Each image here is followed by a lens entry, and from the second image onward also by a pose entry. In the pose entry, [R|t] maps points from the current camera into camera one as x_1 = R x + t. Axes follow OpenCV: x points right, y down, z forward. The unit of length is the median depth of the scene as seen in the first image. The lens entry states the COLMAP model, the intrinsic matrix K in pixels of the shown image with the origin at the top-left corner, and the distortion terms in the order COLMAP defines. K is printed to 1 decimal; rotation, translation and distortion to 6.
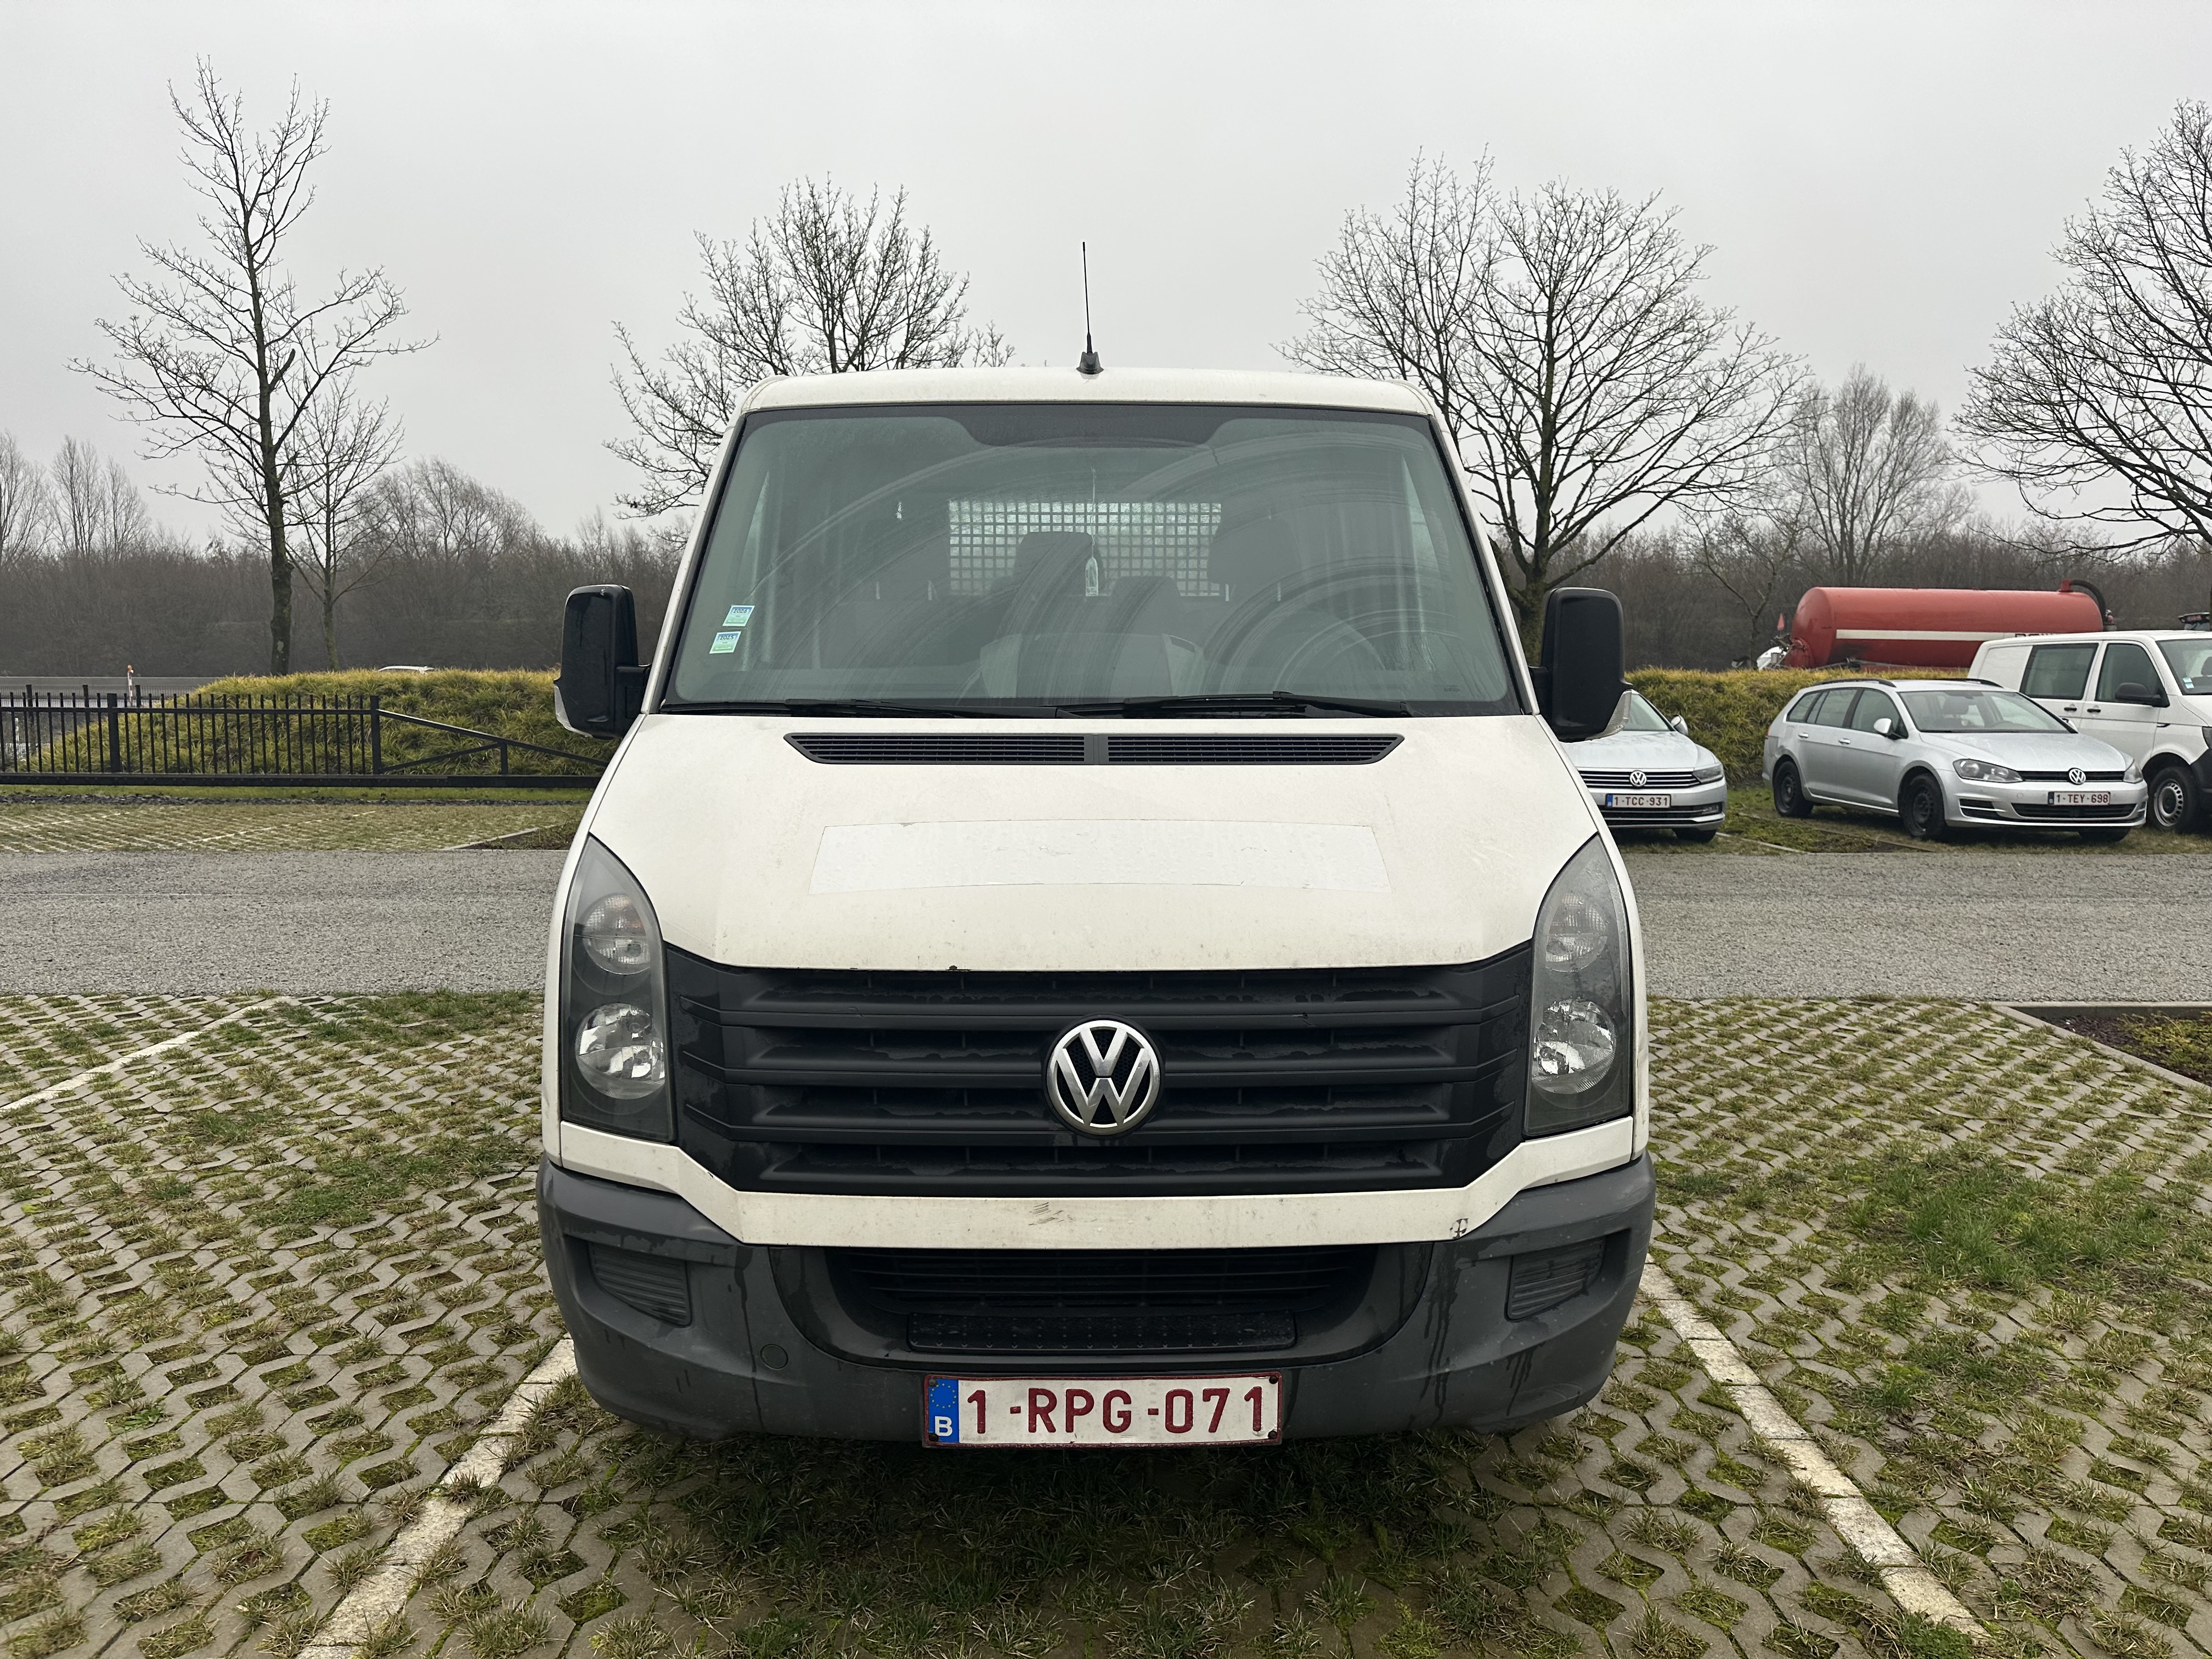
lens RADIAL K [[1549.4, 0, 1110.7], [0, 1549.4, 845.6], [0, 0, 1]] dist [0.041216, -0.059598]
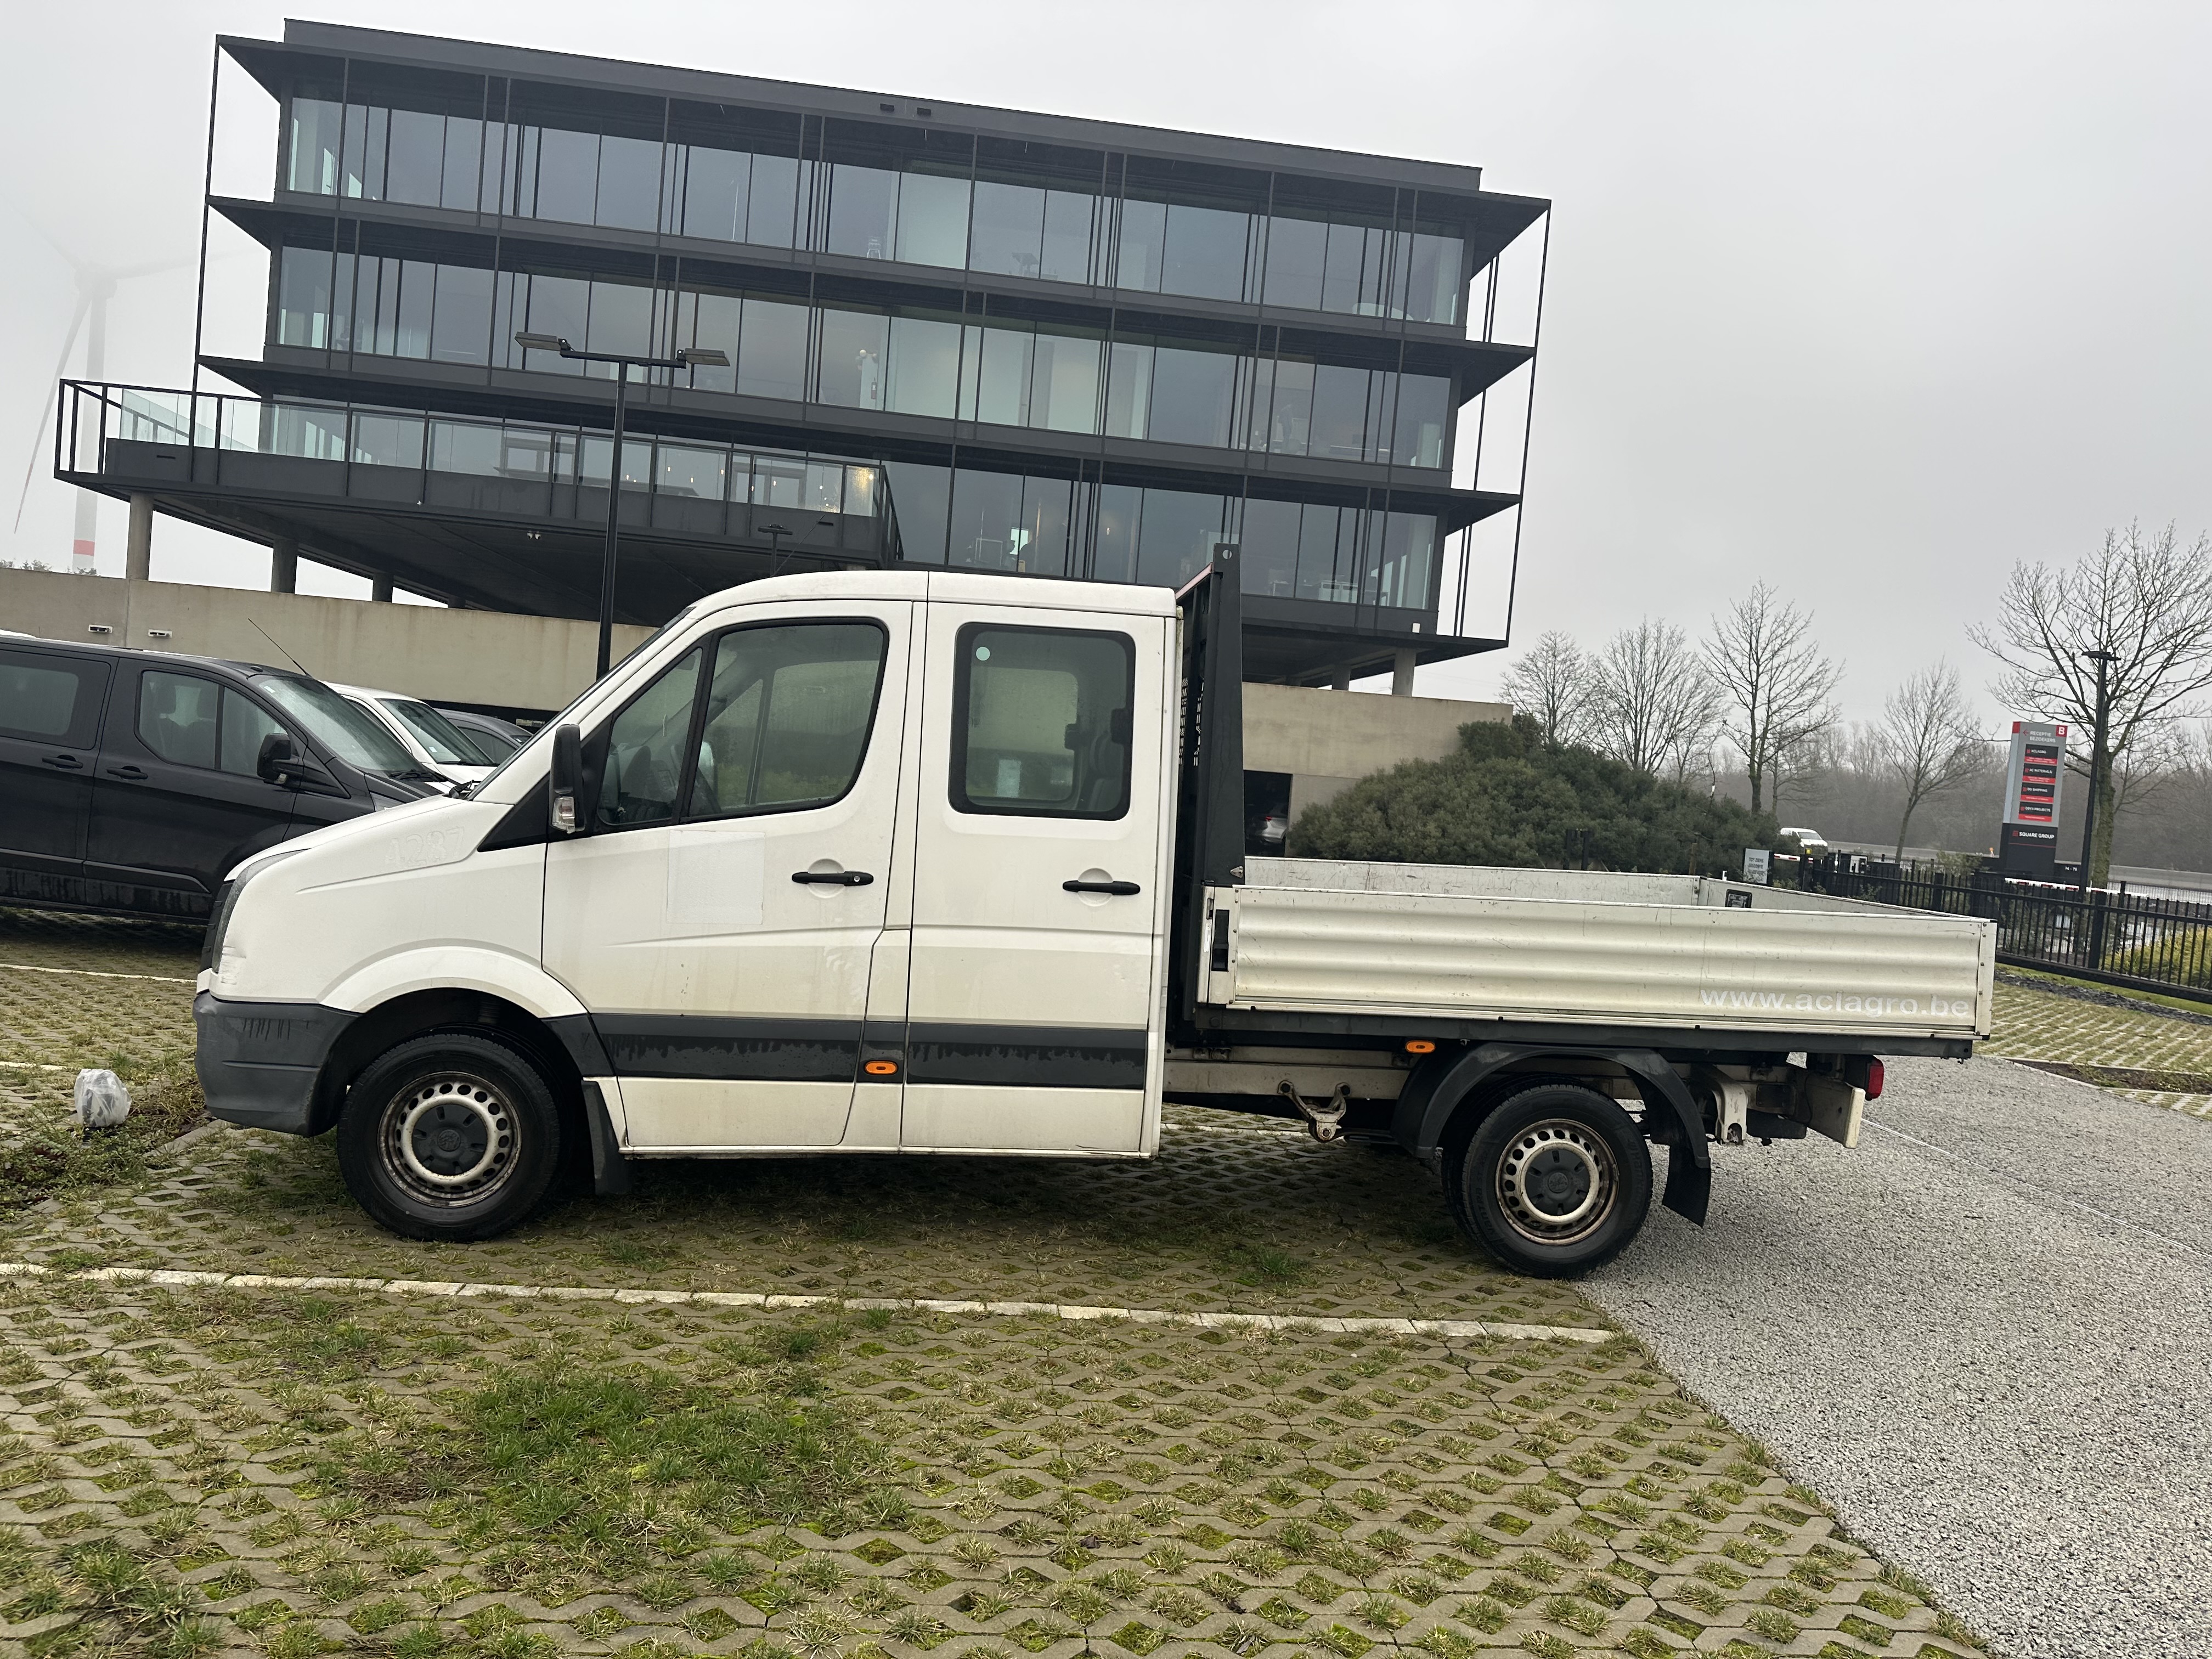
lens RADIAL K [[1549.4, 0, 1110.7], [0, 1549.4, 845.6], [0, 0, 1]] dist [0.041216, -0.059598]
pose [[0.072663, 0.042346, -0.996457, 1.882857], [-0.186163, 0.982115, 0.028161, -0.202809], [0.979828, 0.183457, 0.079247, 1.509234]]
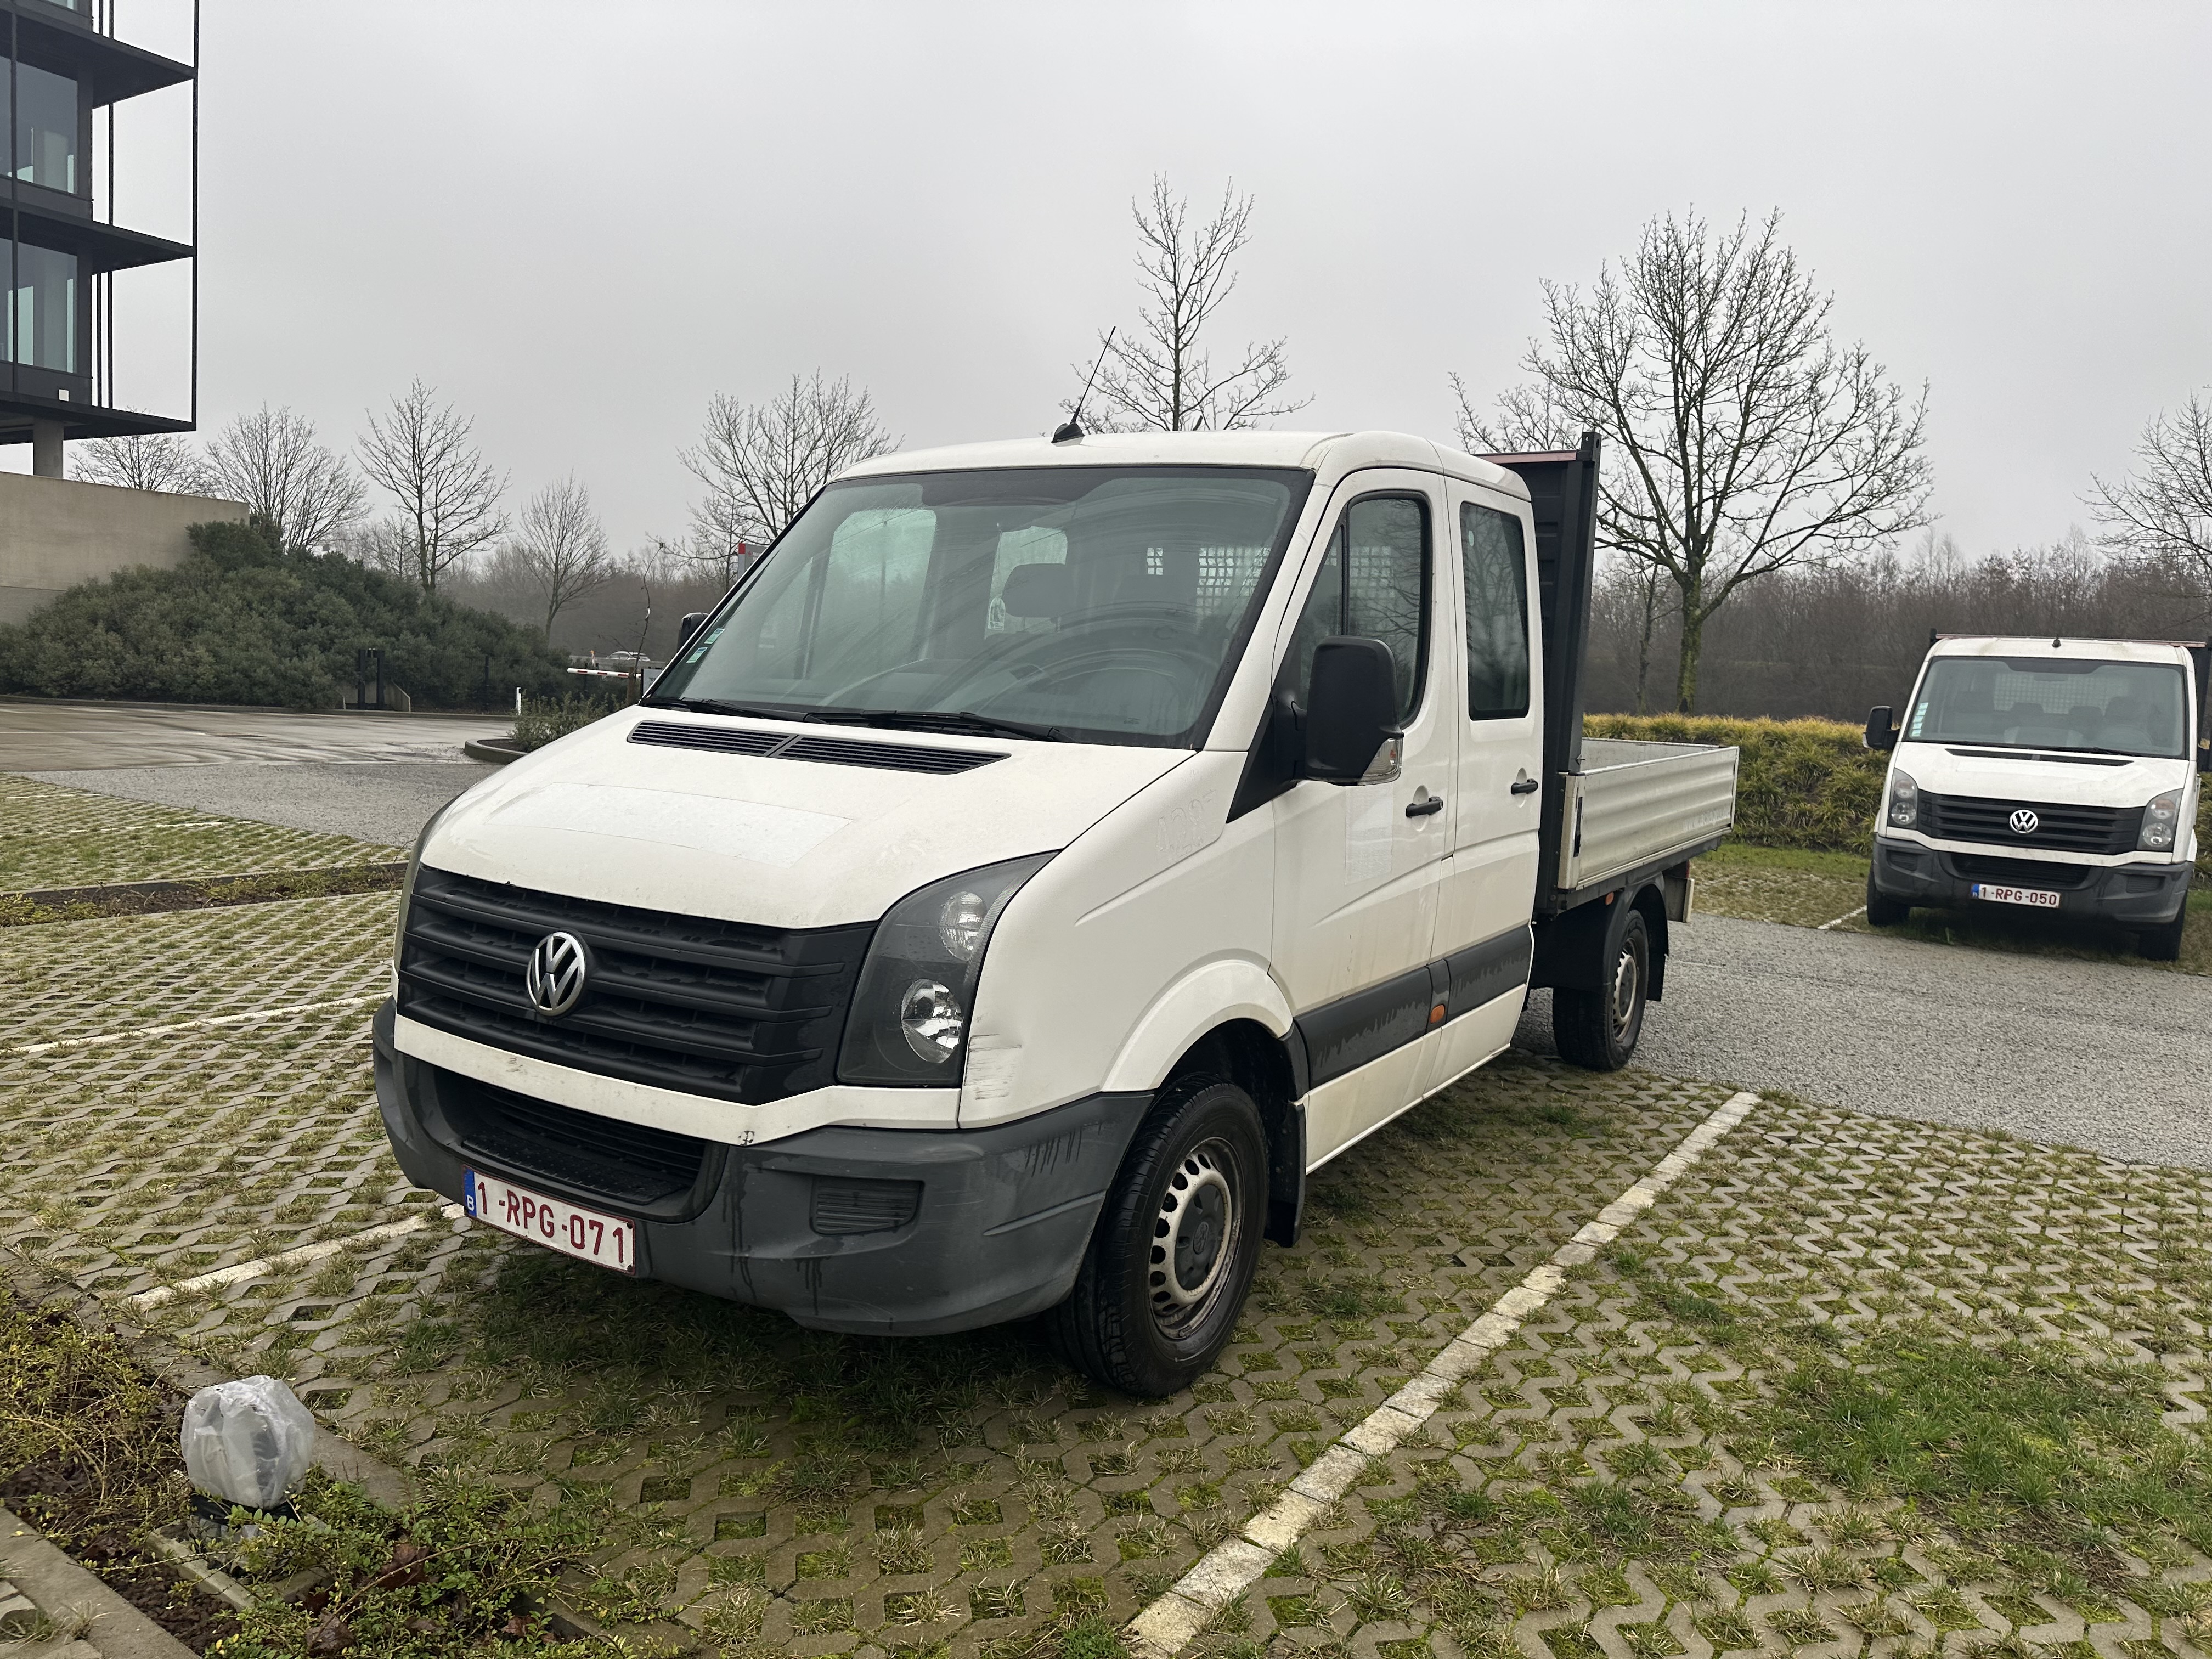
lens RADIAL K [[1558.8, 0, 1091.2], [0, 1558.8, 814.2], [0, 0, 1]] dist [0.049352, -0.060332]
pose [[0.827776, 0.088411, -0.554050, 0.805560], [-0.112754, 0.993573, -0.009914, -0.021055], [0.549613, 0.070678, 0.832424, 0.067803]]
